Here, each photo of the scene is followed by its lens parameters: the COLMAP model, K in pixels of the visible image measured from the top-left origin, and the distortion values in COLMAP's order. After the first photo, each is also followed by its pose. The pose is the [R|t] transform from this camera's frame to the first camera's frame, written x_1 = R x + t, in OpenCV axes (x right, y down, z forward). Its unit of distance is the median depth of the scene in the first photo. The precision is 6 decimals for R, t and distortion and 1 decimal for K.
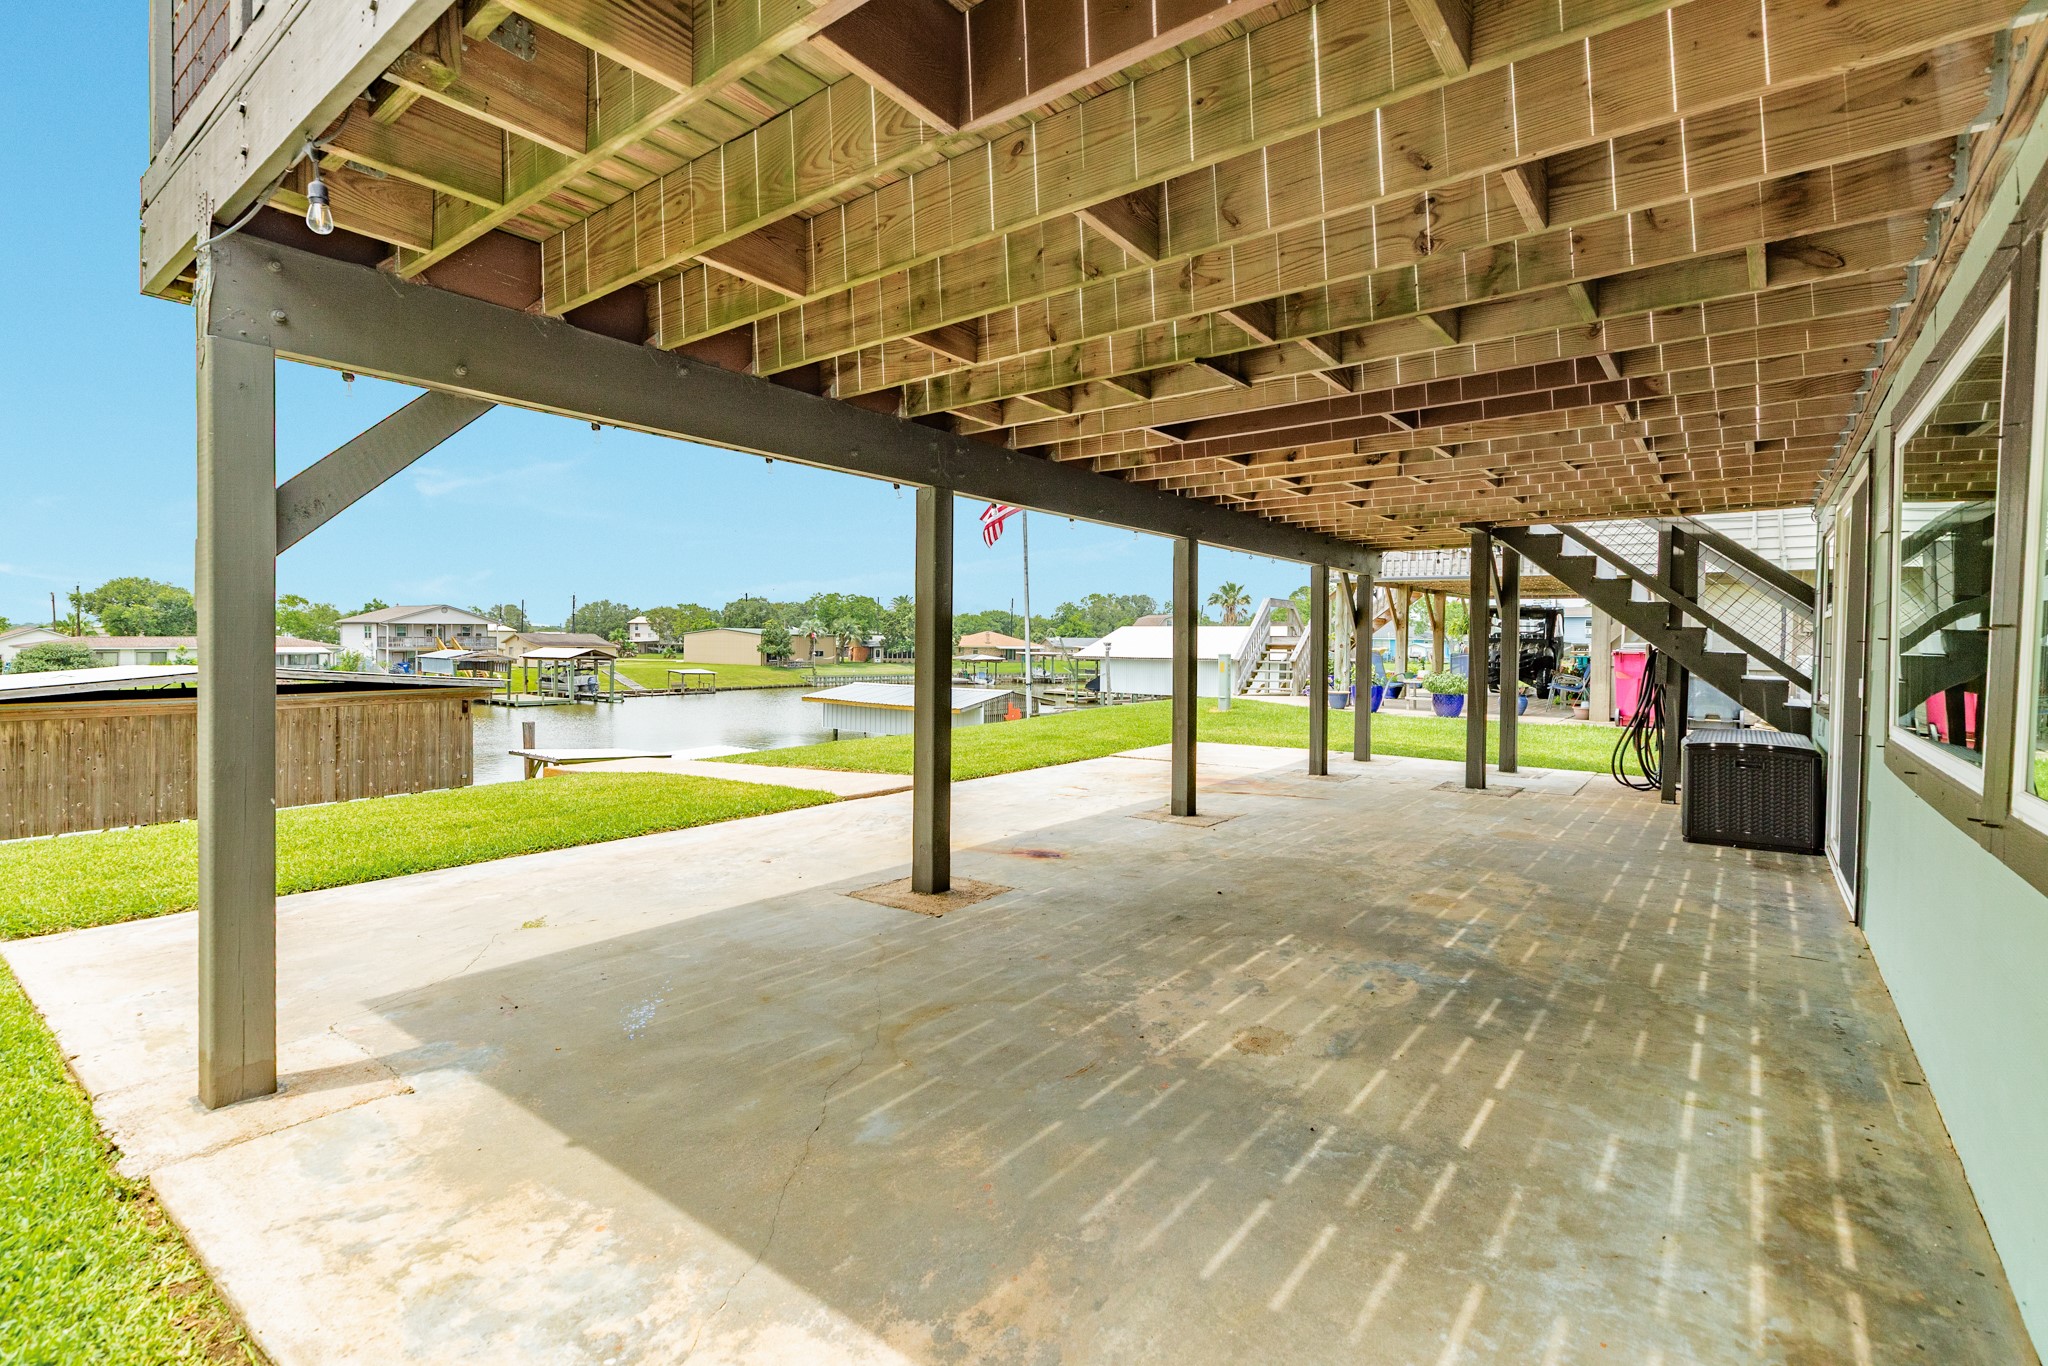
lens RADIAL K [[945.7, 0, 1028.1], [0, 945.7, 656.4], [0, 0, 1]] dist [0.000116, -0.000338]
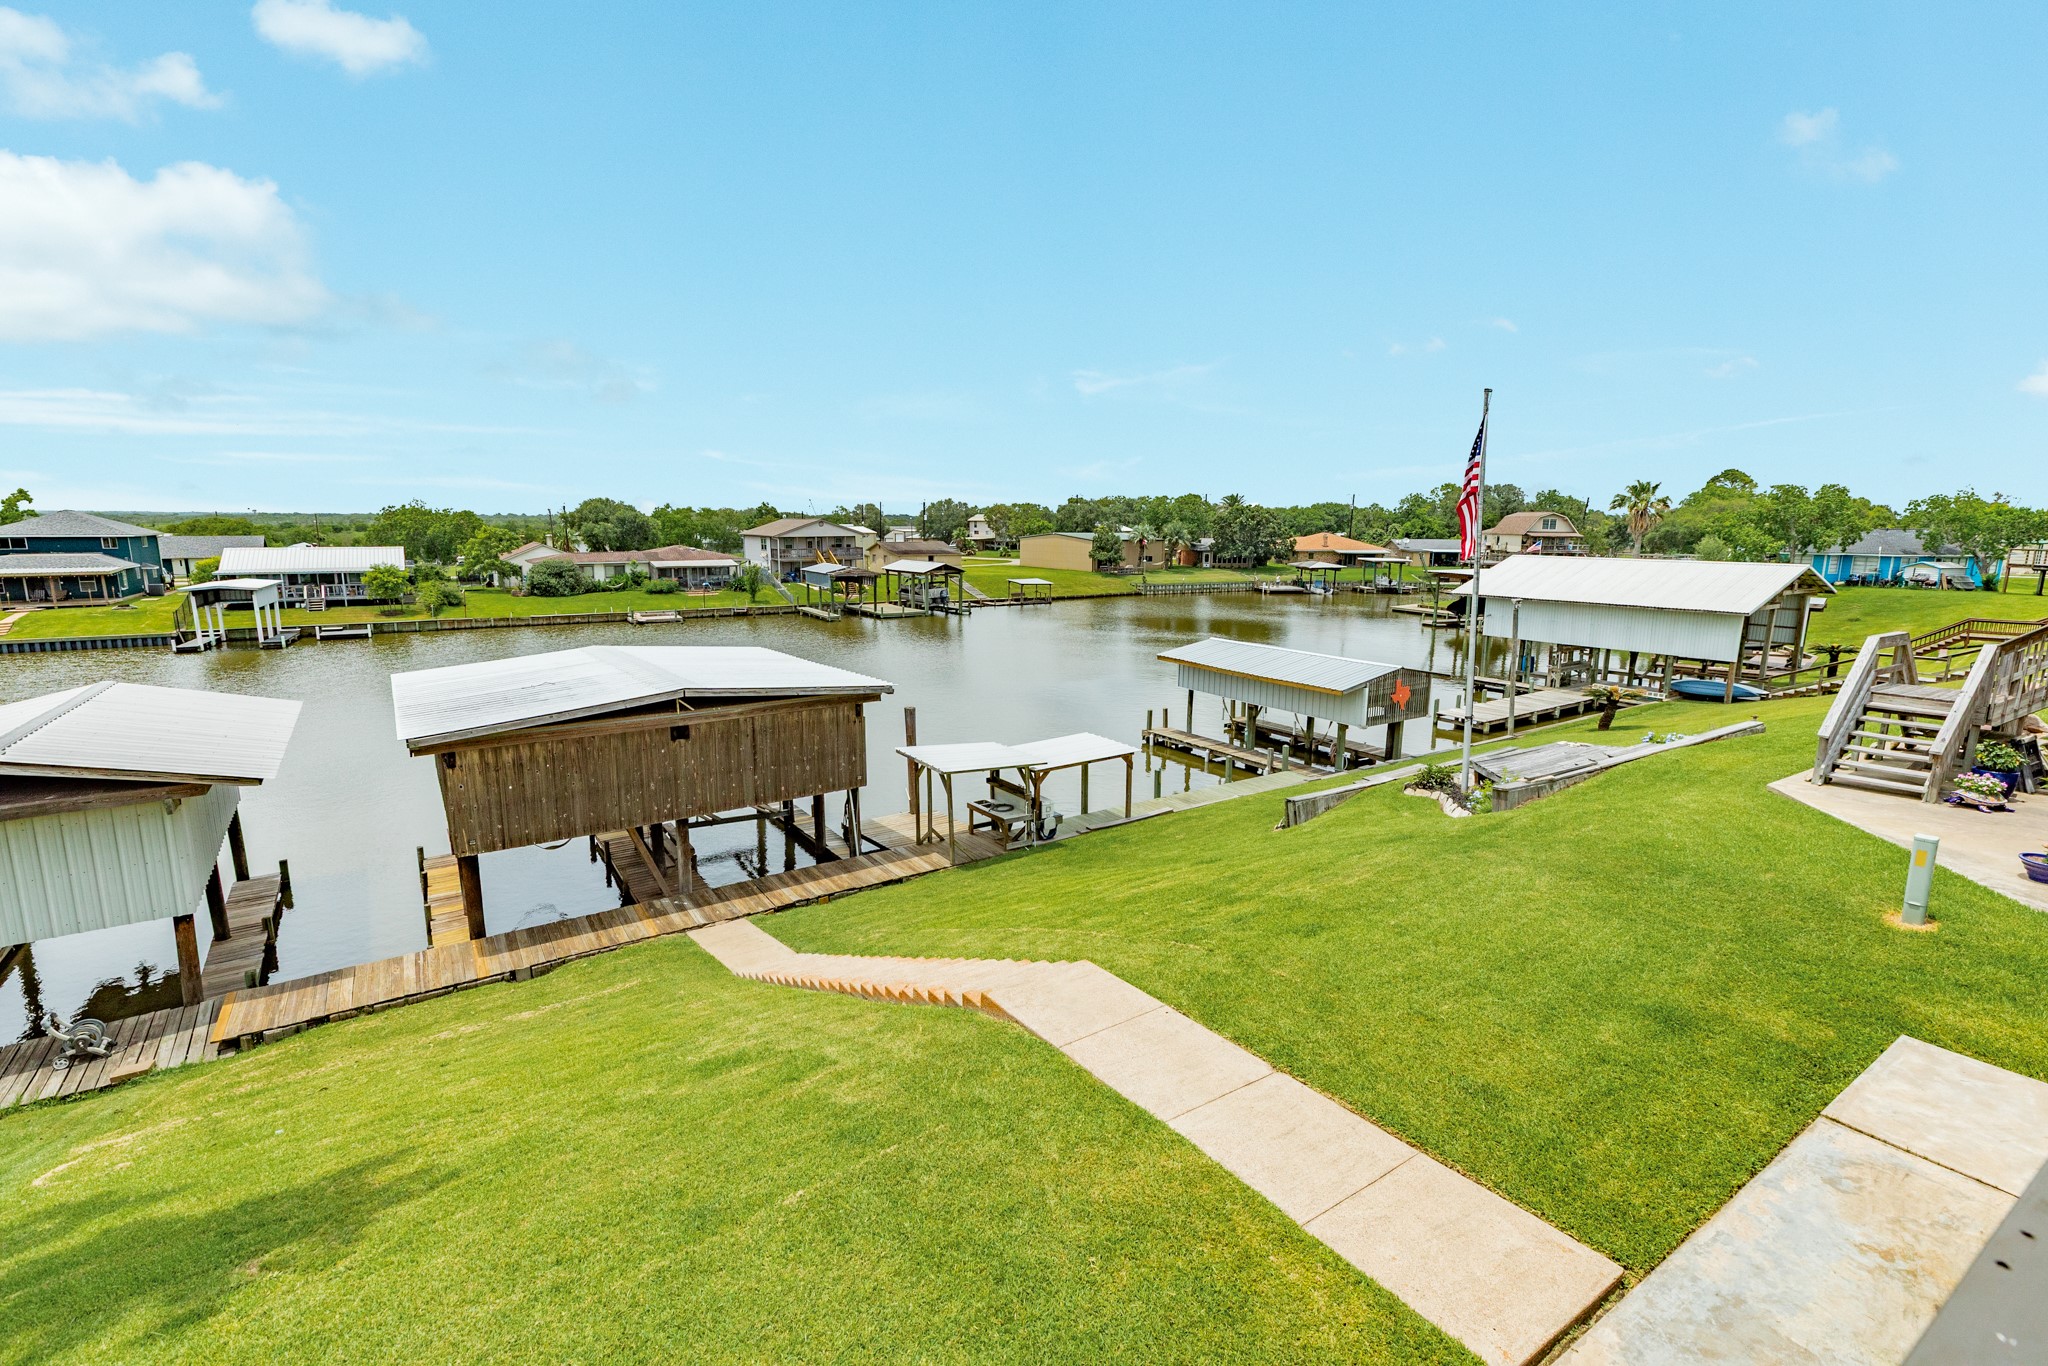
lens RADIAL K [[923.0, 0, 1009.2], [0, 923.0, 691.9], [0, 0, 1]] dist [0.000503, 0.000084]
pose [[0.939105, 0.059456, -0.338448, -0.027932], [-0.002905, 0.986256, 0.165198, -0.033320], [0.343619, -0.154155, 0.926371, 0.036152]]
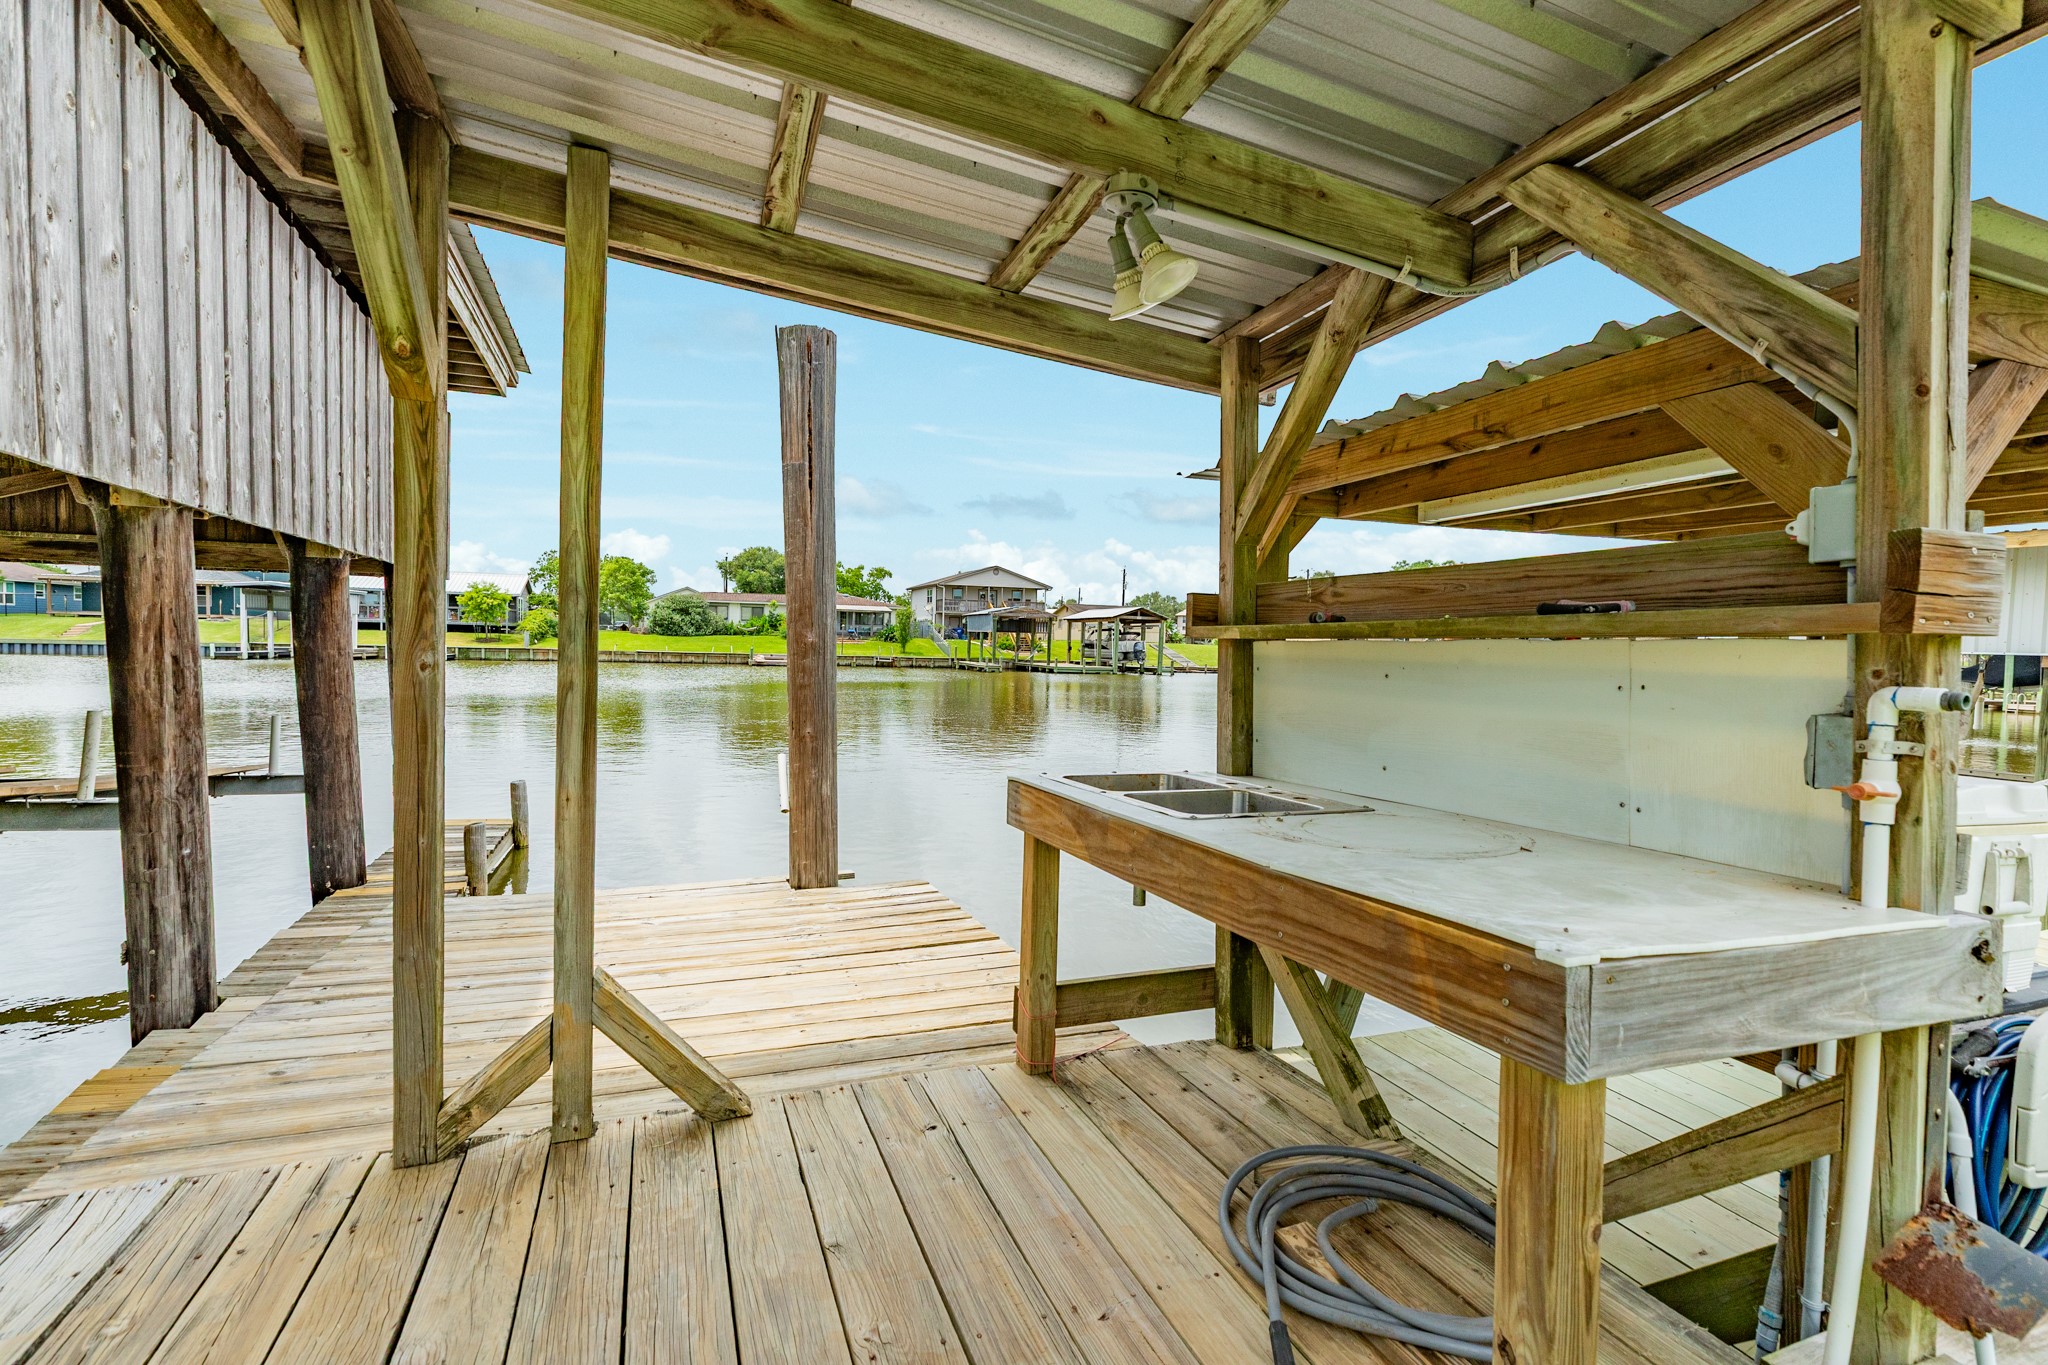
lens RADIAL K [[909.2, 0, 1024.0], [0, 909.2, 682.5], [0, 0, 1]] dist [-0.001969, -0.000236]
pose [[0.846264, 0.039659, -0.531286, -0.111334], [-0.033521, 0.999213, 0.021194, 0.038391], [0.531708, -0.000127, 0.846928, 0.248918]]
